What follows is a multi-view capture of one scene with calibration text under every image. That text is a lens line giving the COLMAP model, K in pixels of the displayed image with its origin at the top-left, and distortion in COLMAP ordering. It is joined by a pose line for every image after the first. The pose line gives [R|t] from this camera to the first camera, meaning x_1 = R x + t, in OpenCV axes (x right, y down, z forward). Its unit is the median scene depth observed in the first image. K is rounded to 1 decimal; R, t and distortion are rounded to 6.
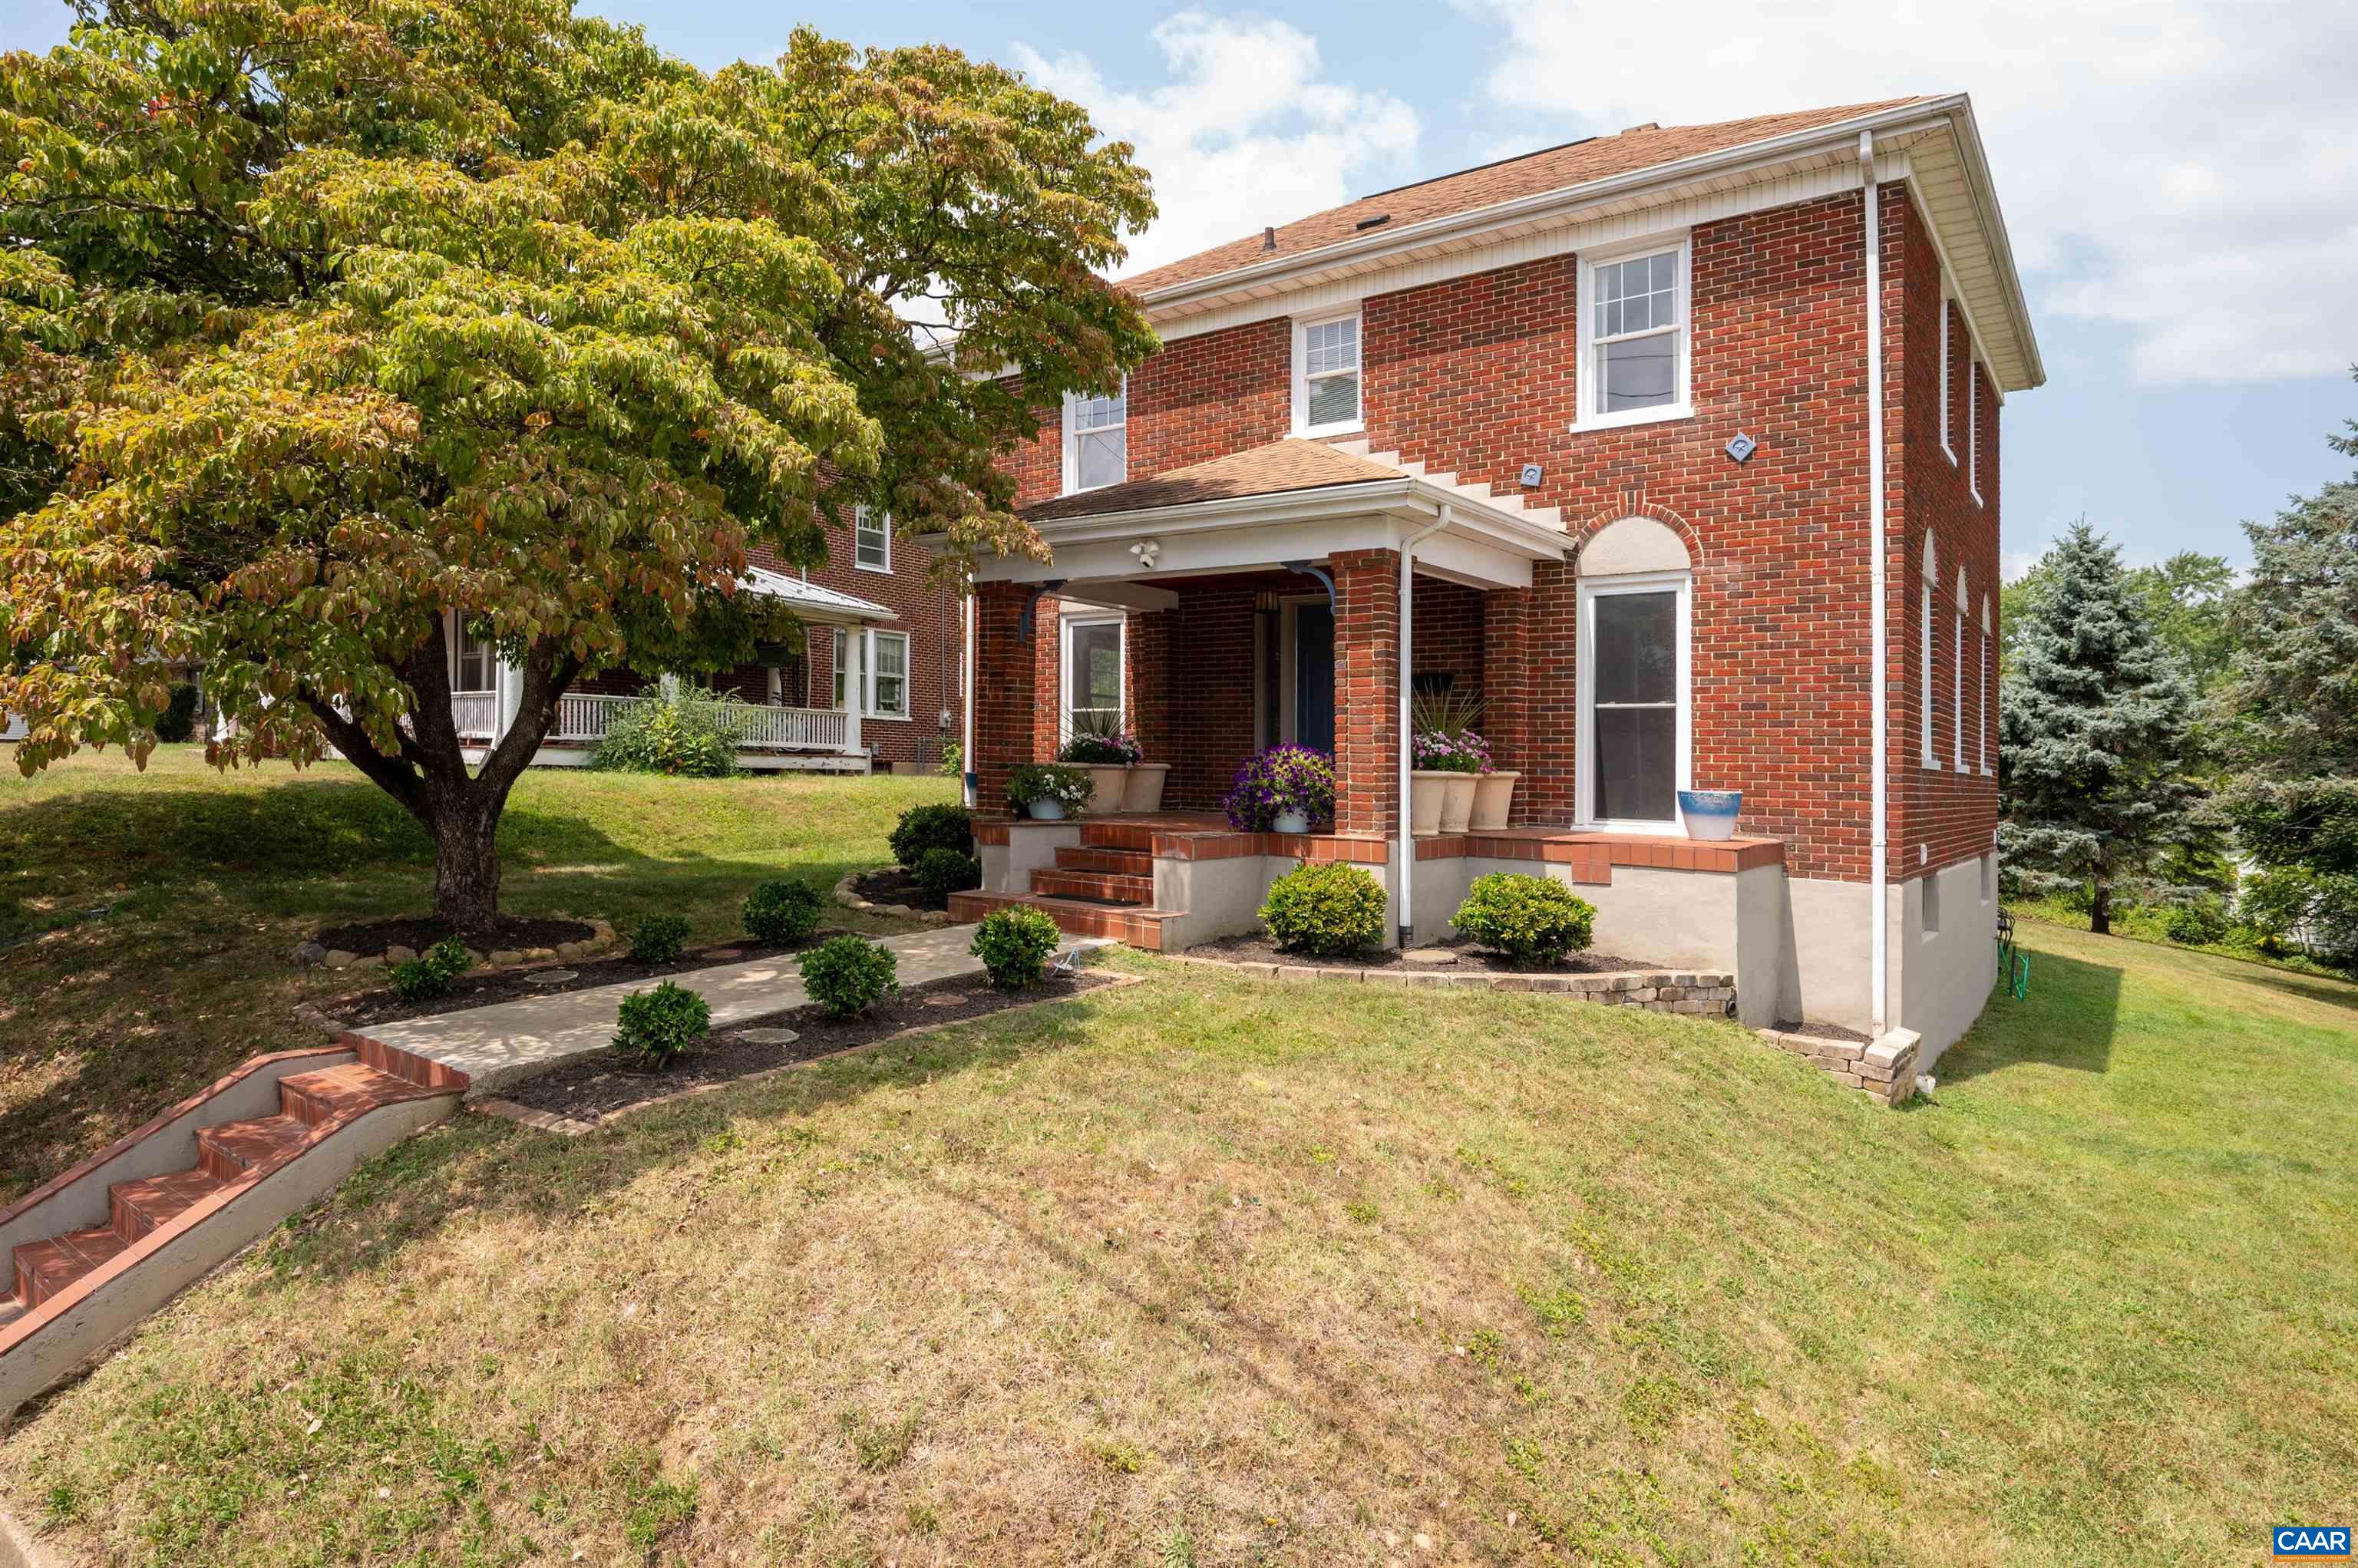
lens RADIAL K [[1298.3, 0, 1171.0], [0, 1298.3, 743.1], [0, 0, 1]] dist [0.001545, -0.000220]
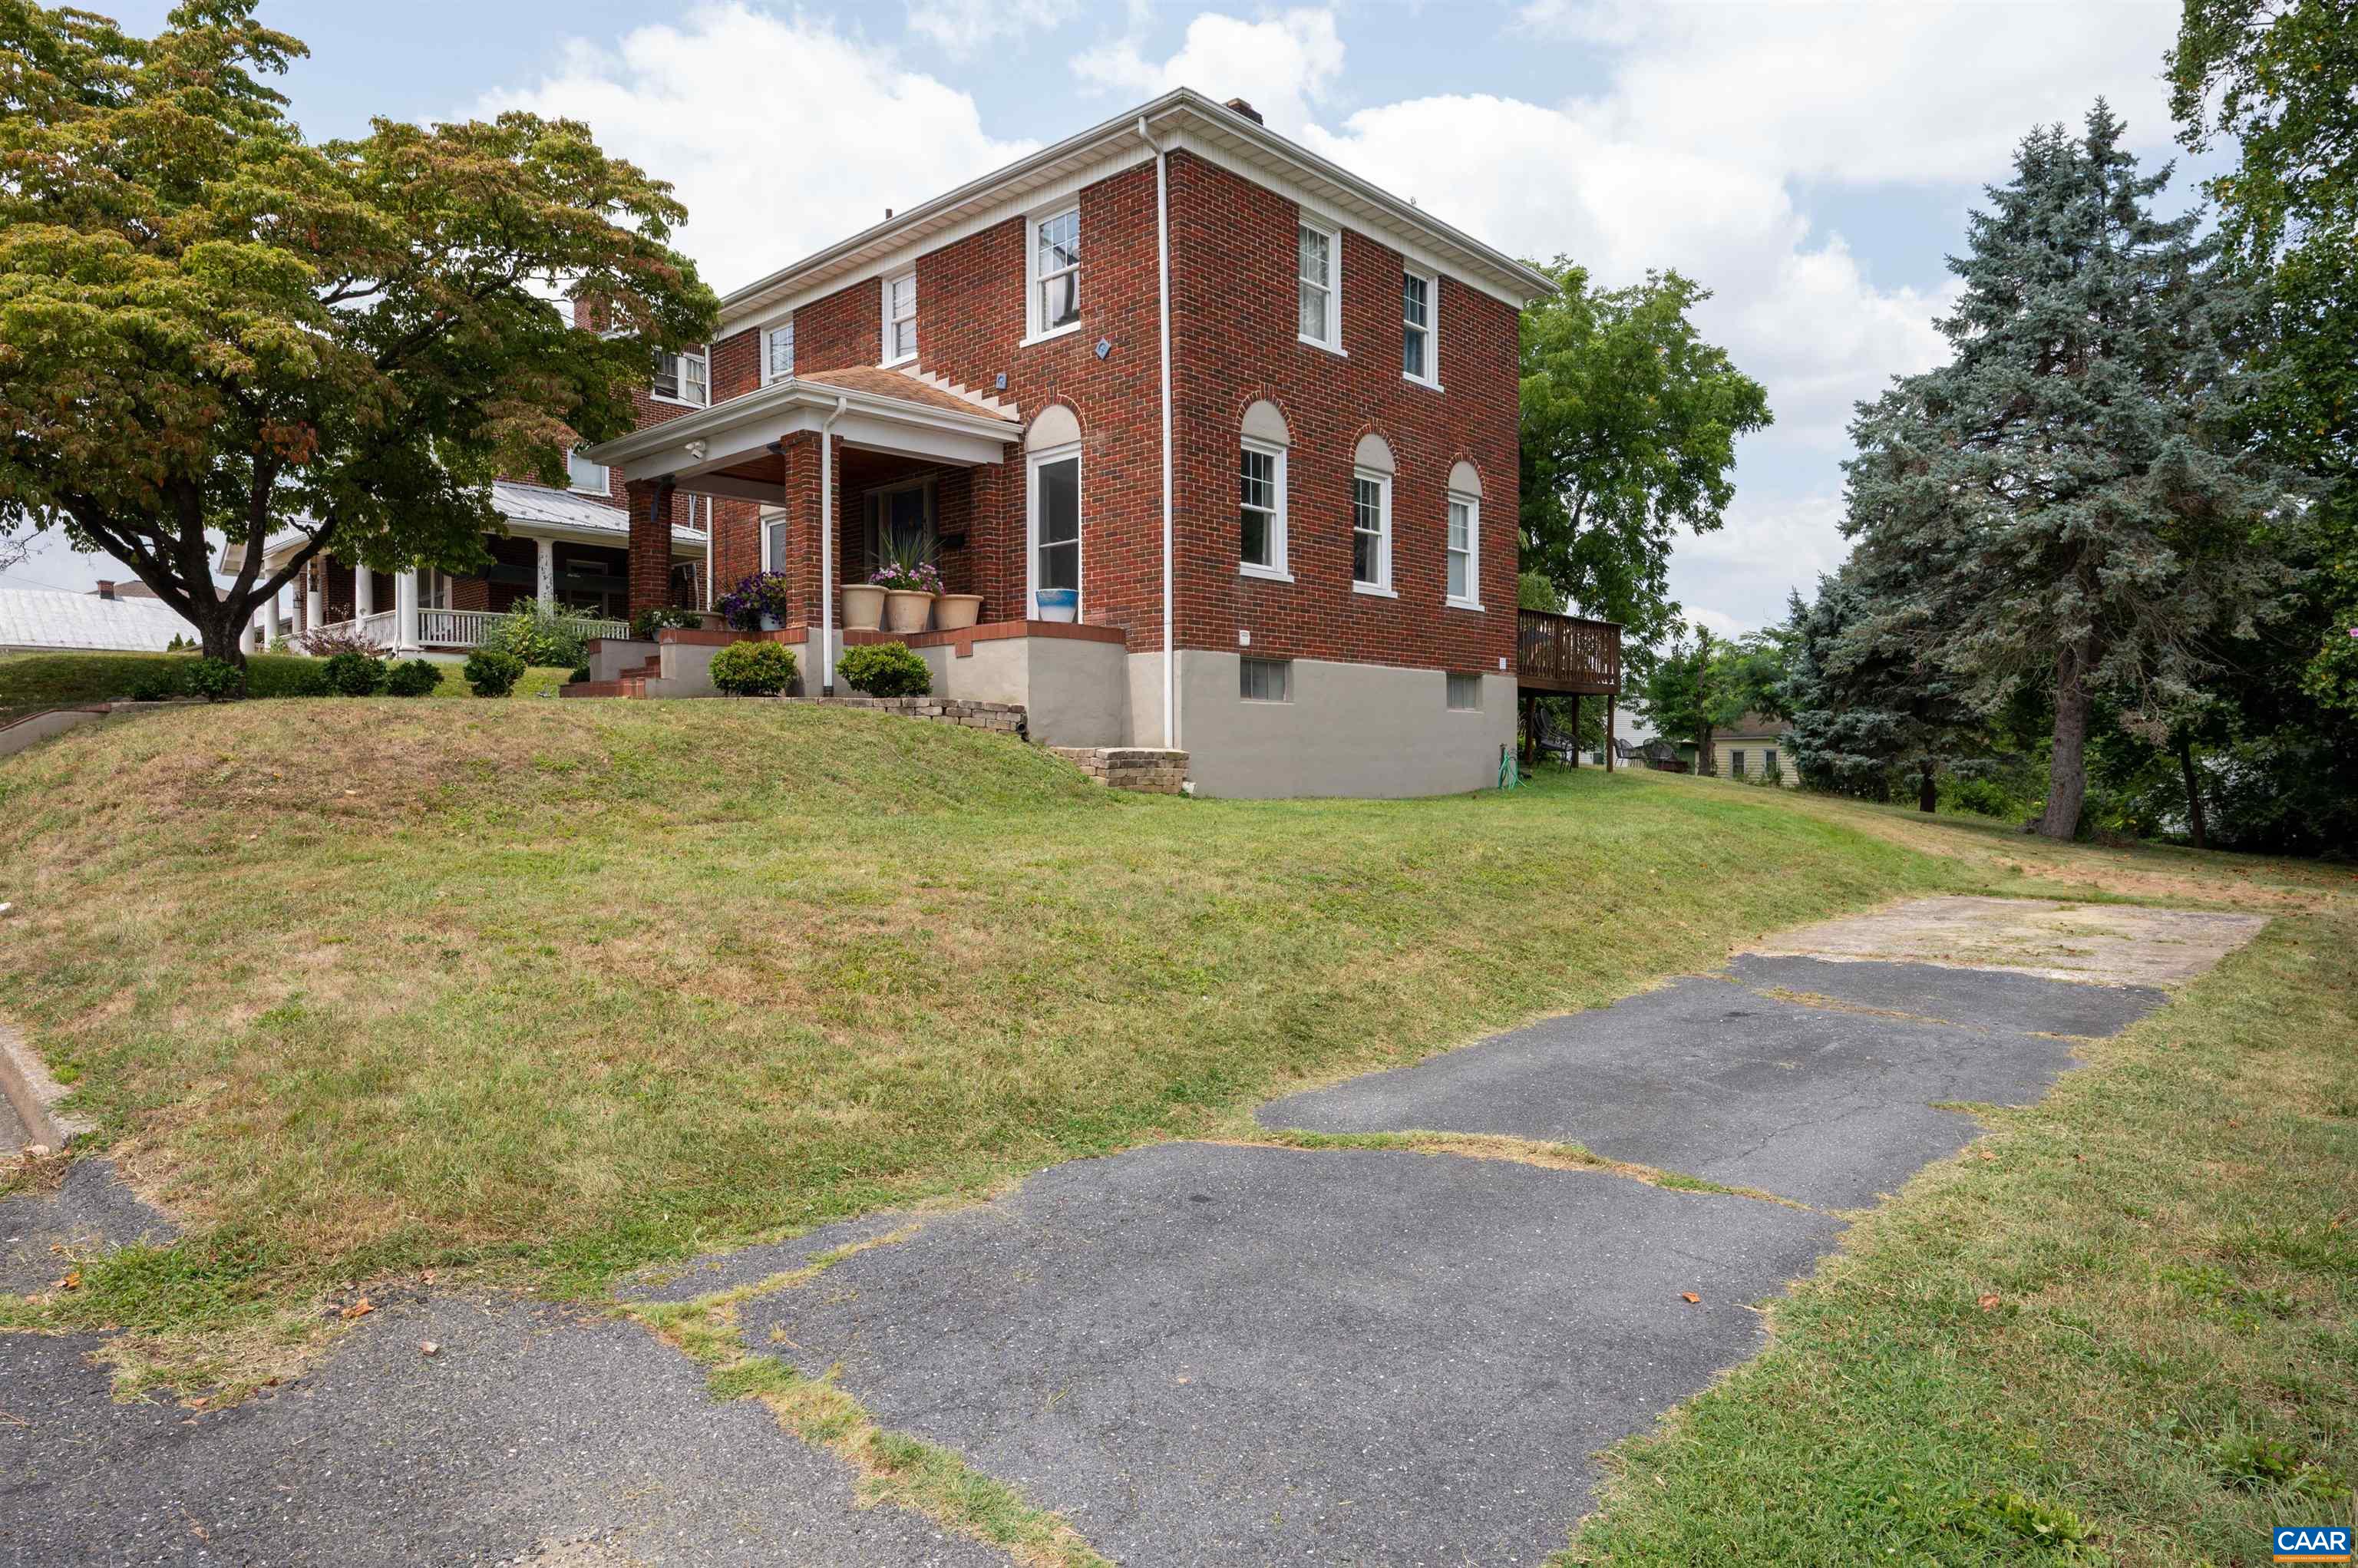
lens RADIAL K [[1368.2, 0, 1179.6], [0, 1368.2, 767.4], [0, 0, 1]] dist [-0.000995, 0.001222]
pose [[0.993418, -0.027640, -0.111163, 0.627248], [0.029931, 0.999371, 0.018994, 0.181025], [0.110568, -0.022196, 0.993621, -0.422608]]
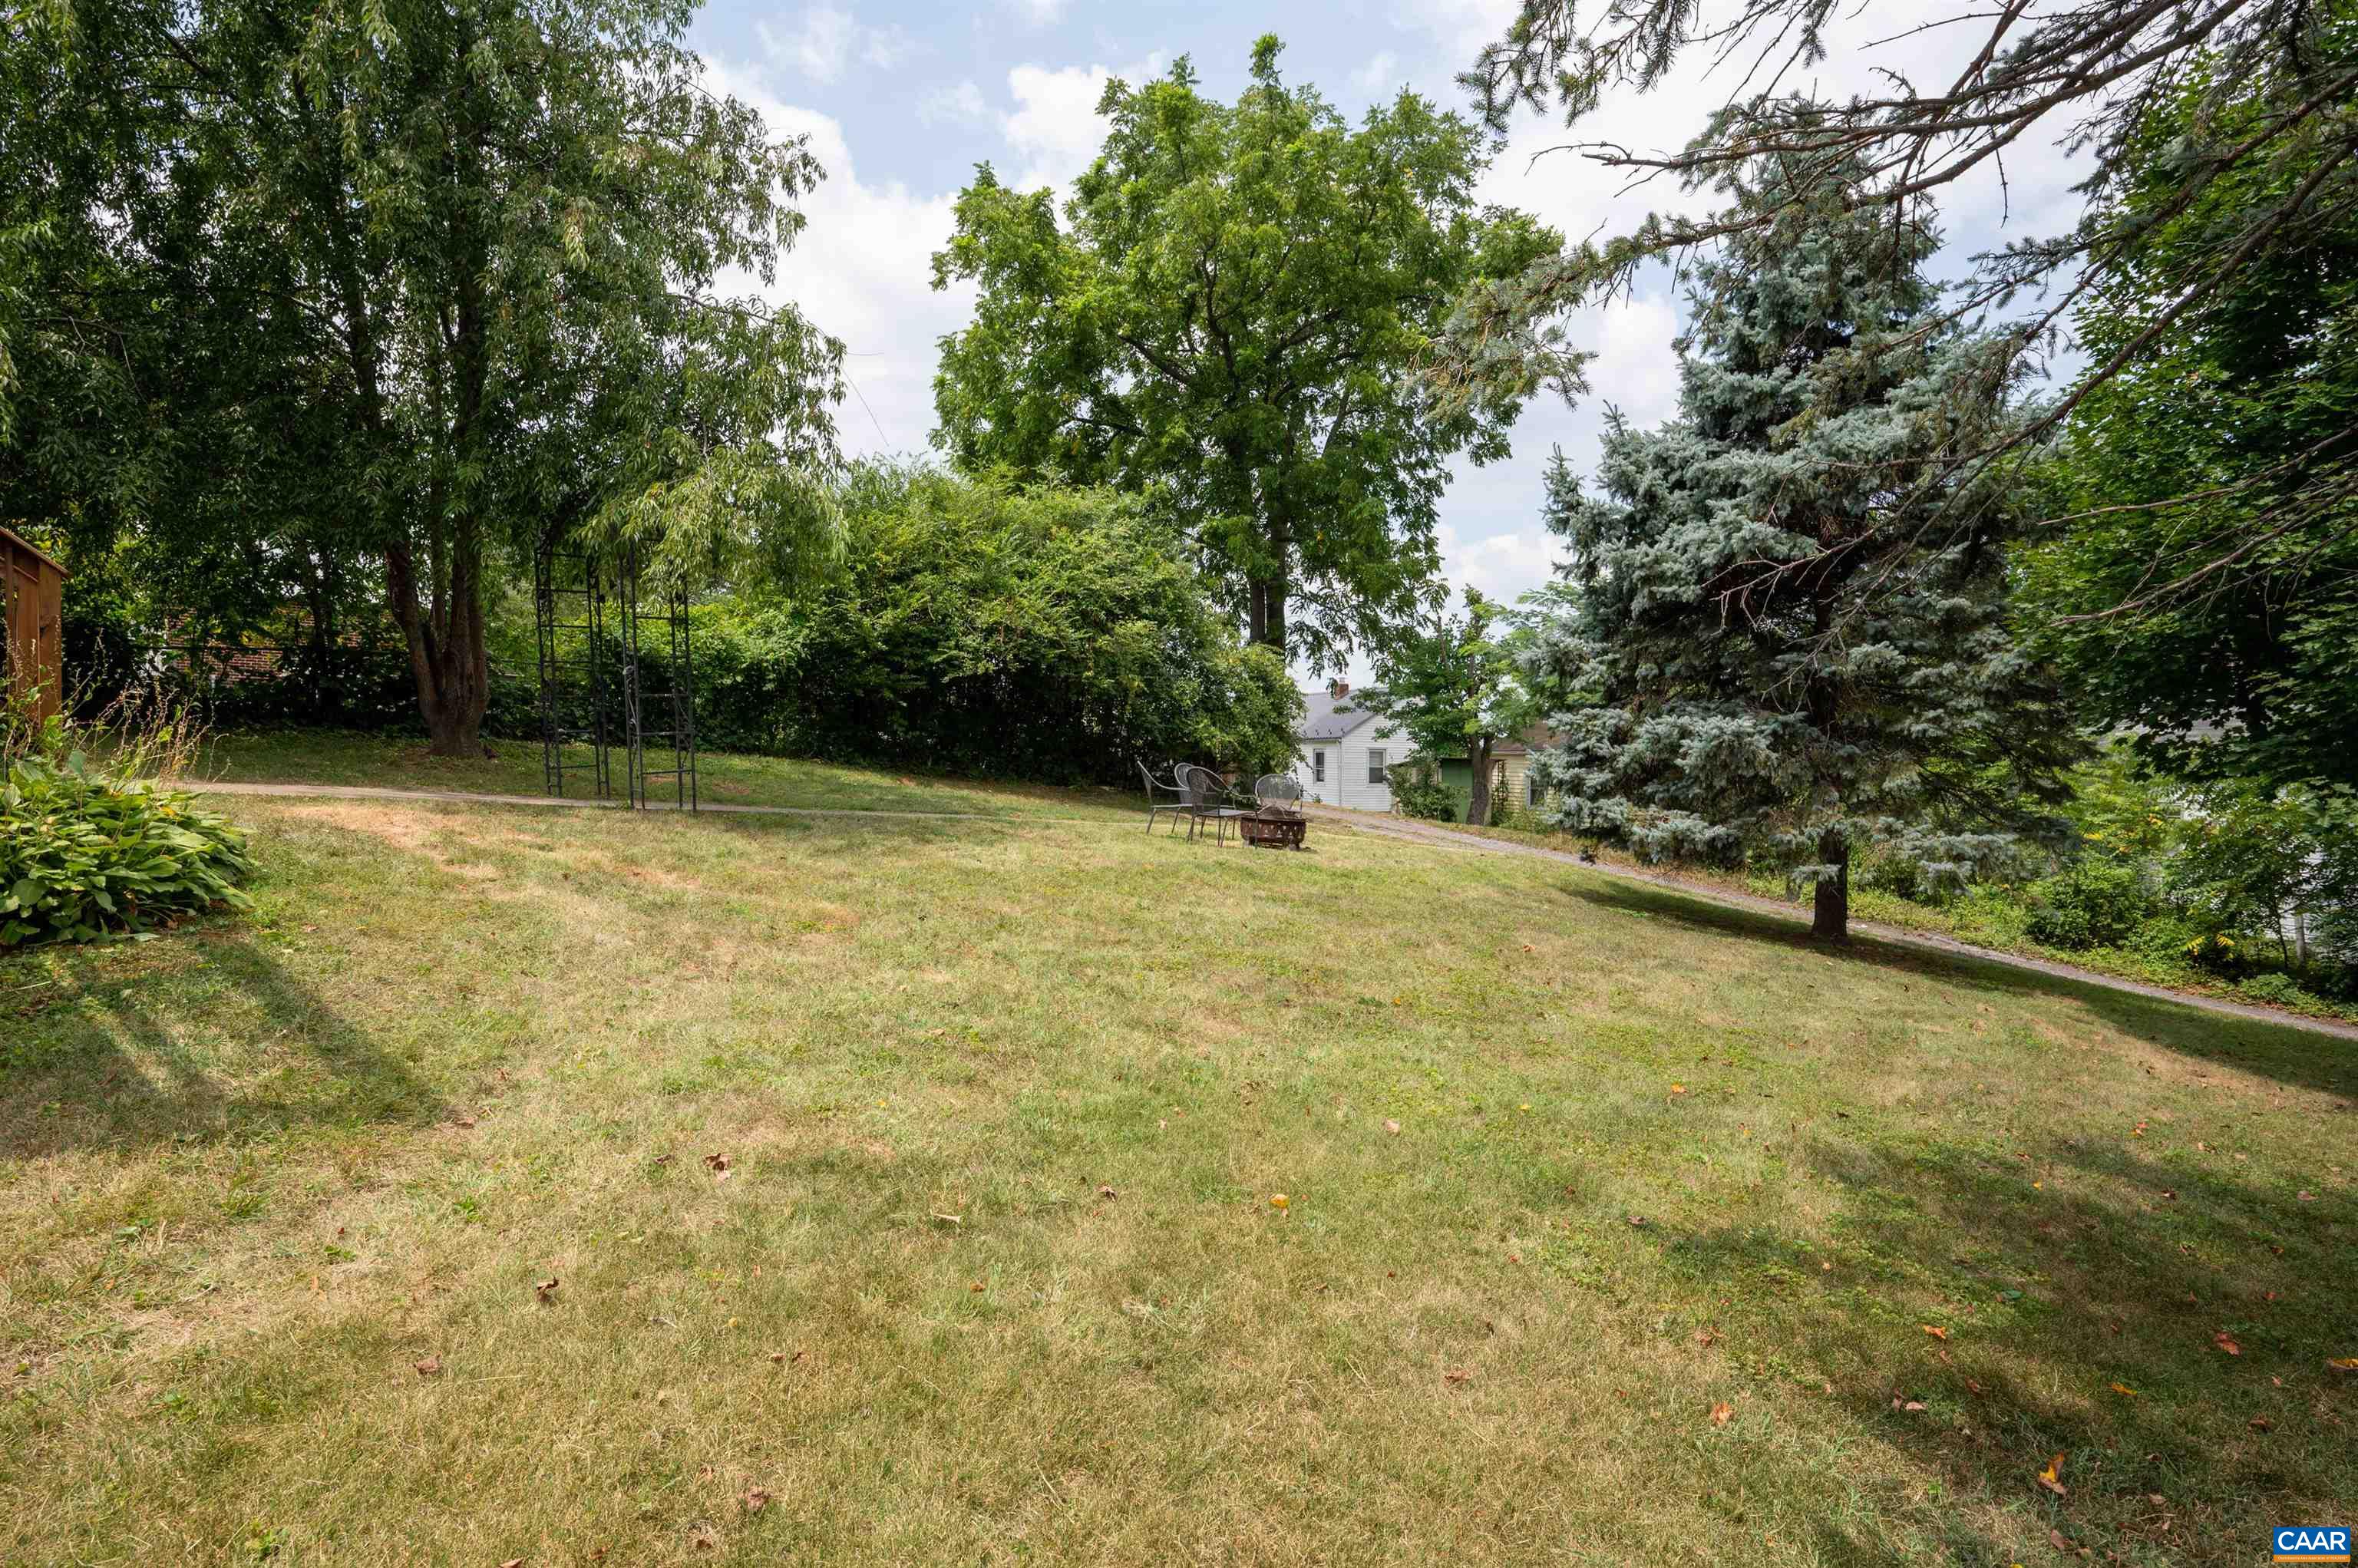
lens RADIAL K [[1136.1, 0, 1178.4], [0, 1136.1, 774.0], [0, 0, 1]] dist [-0.003605, -0.000128]
pose [[0.996586, -0.014156, -0.081344, 1.326689], [0.016702, 0.999389, 0.030706, 0.178428], [0.080860, -0.031960, 0.996213, 1.461472]]
